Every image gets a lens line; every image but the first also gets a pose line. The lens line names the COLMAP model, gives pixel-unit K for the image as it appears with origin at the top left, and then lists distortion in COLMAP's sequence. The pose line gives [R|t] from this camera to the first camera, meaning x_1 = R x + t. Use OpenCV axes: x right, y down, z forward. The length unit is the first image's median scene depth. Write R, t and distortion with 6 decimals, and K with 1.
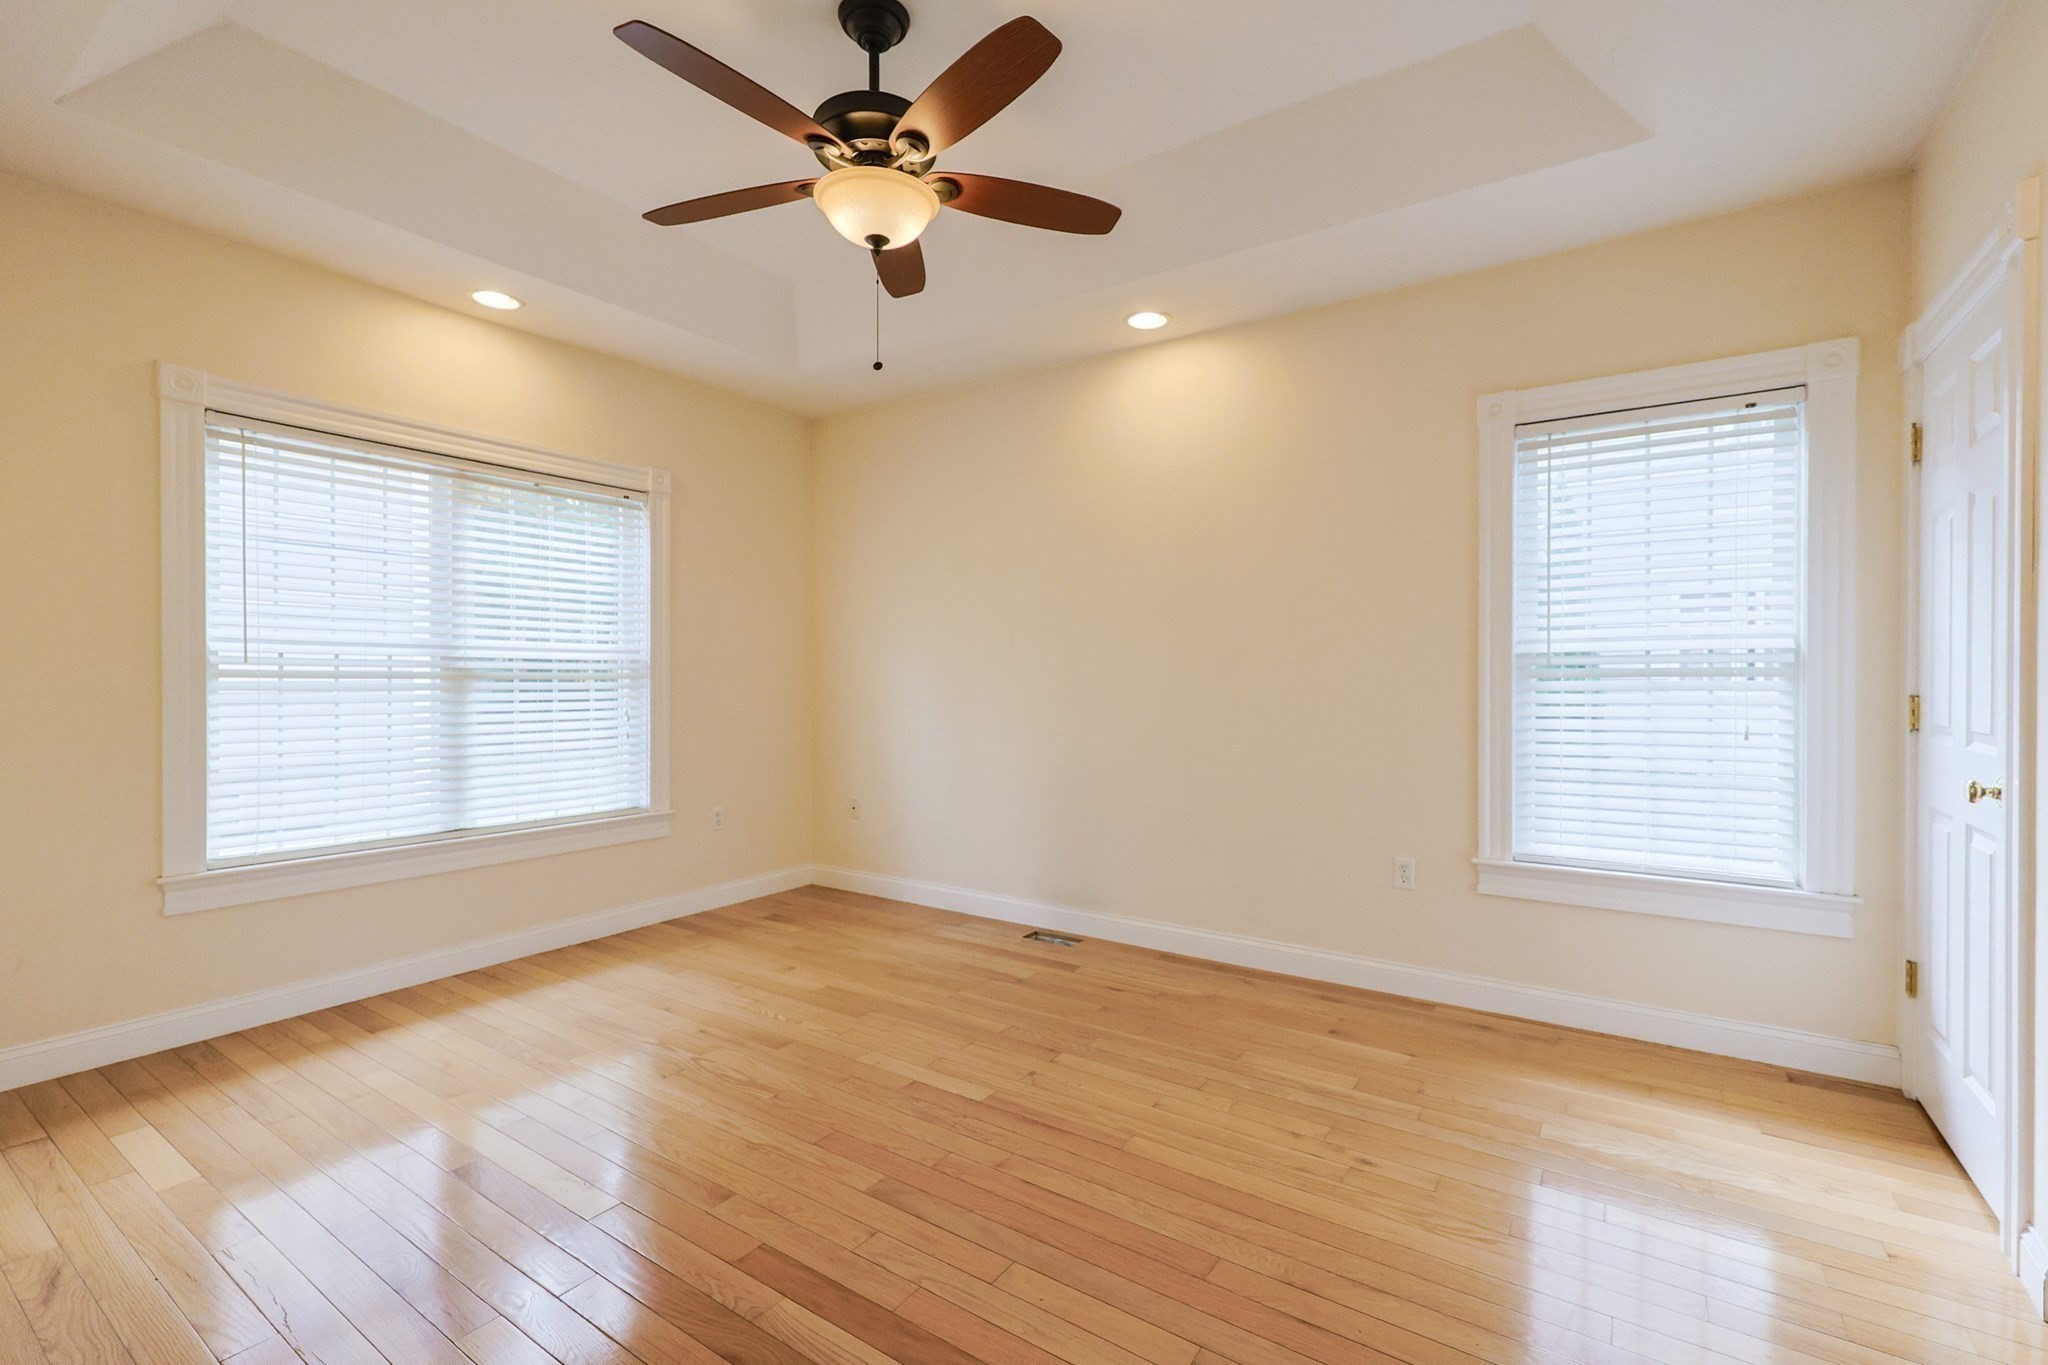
lens RADIAL K [[888.8, 0, 1035.4], [0, 888.8, 673.8], [0, 0, 1]] dist [-0.003735, 0.000227]
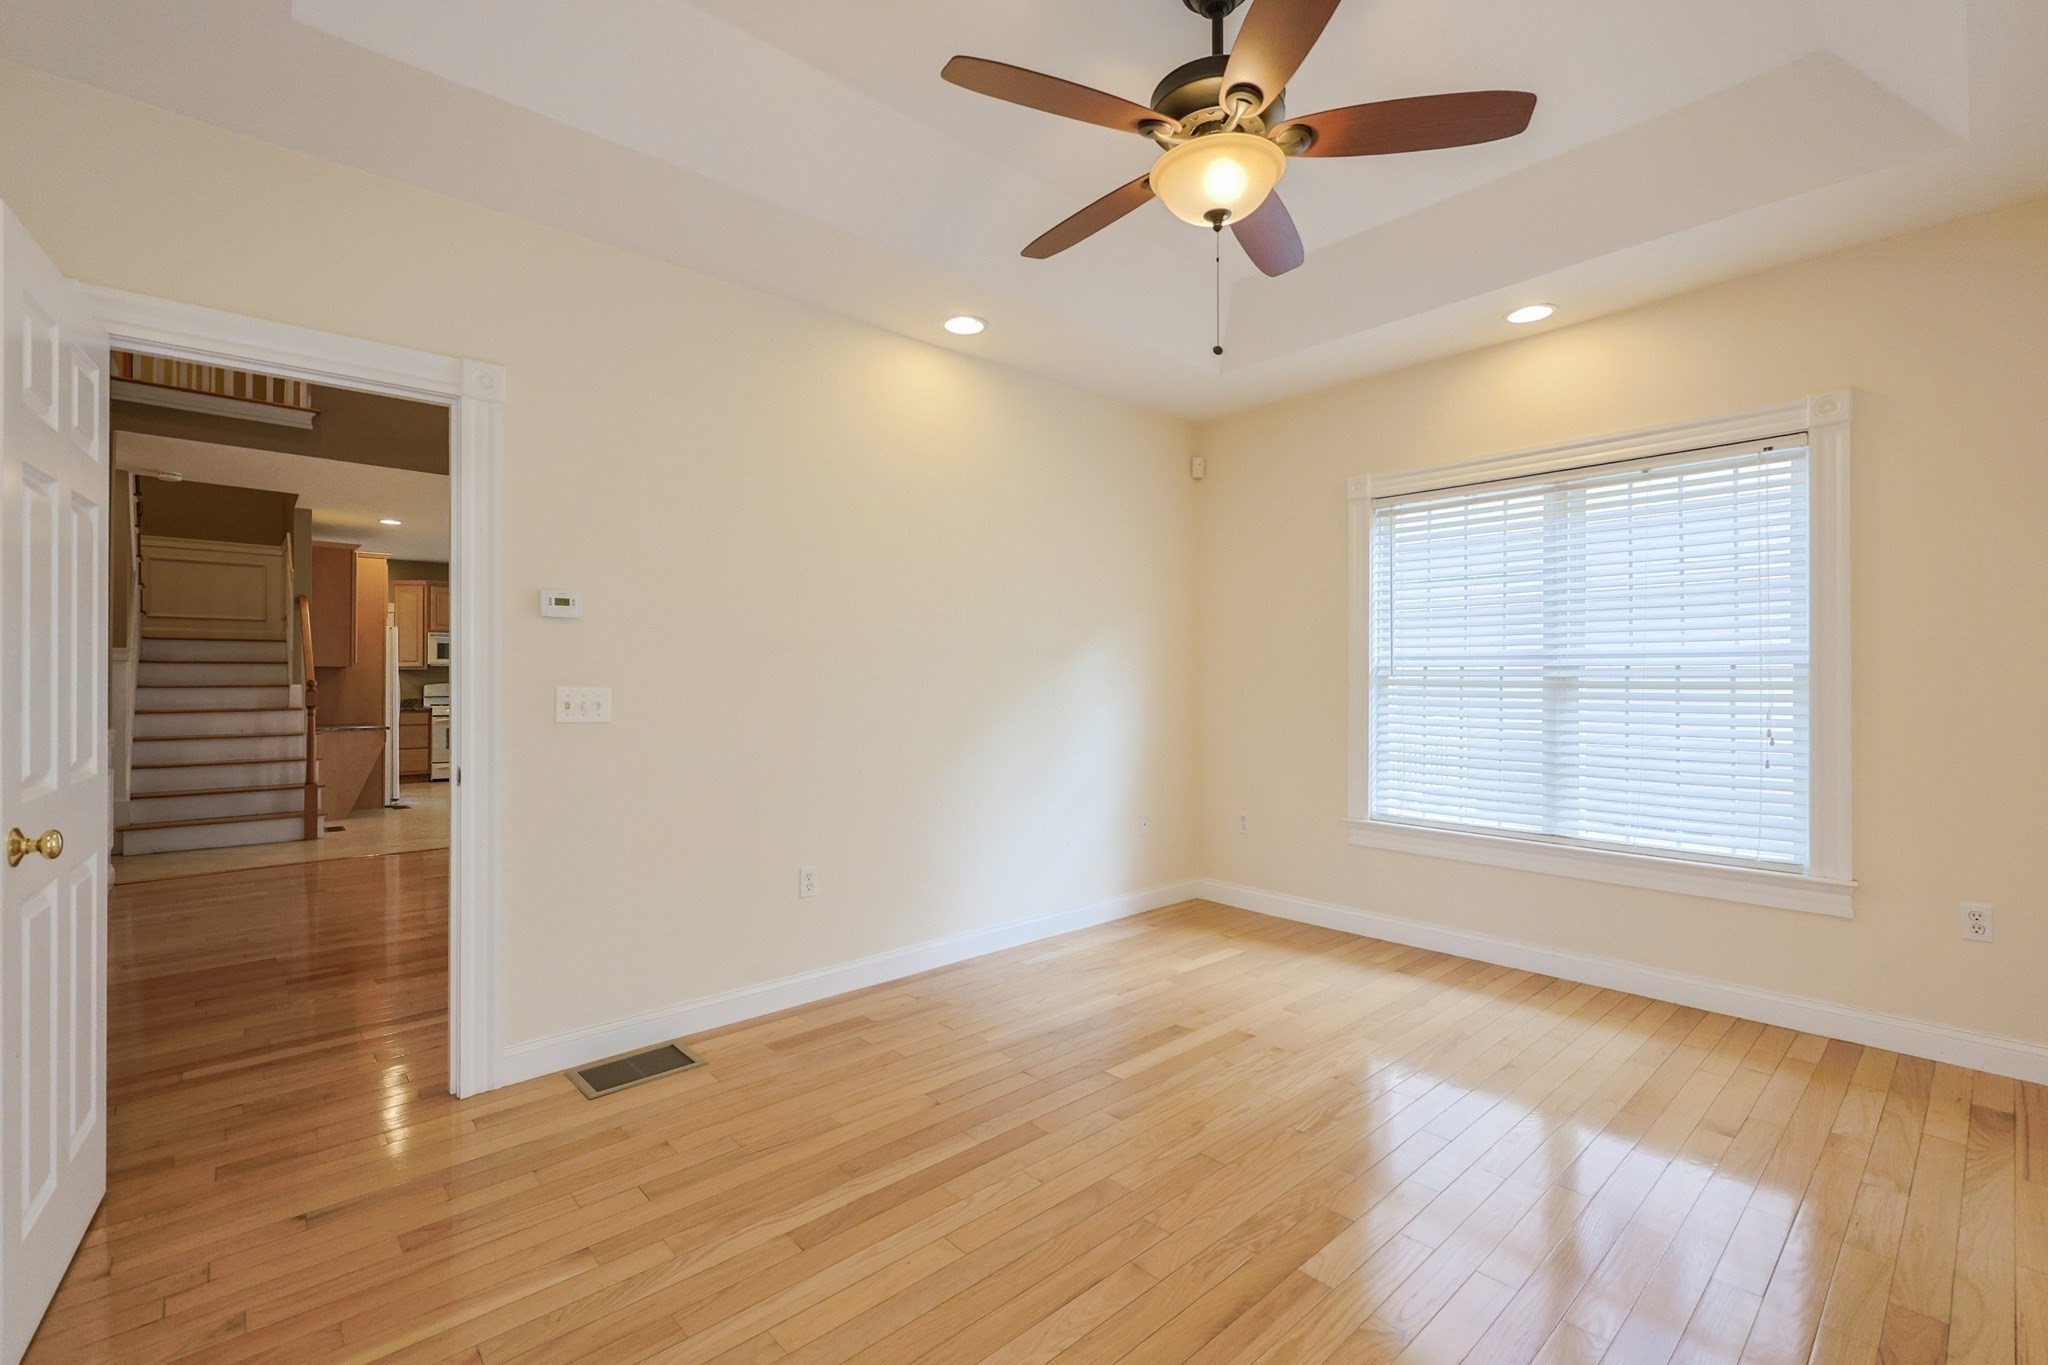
lens RADIAL K [[888.8, 0, 1035.4], [0, 888.8, 673.8], [0, 0, 1]] dist [-0.003735, 0.000227]
pose [[-0.240034, -0.008377, -0.970728, 0.489363], [0.002274, 0.999955, -0.009192, -0.002388], [0.970762, -0.004414, -0.240005, 0.671456]]
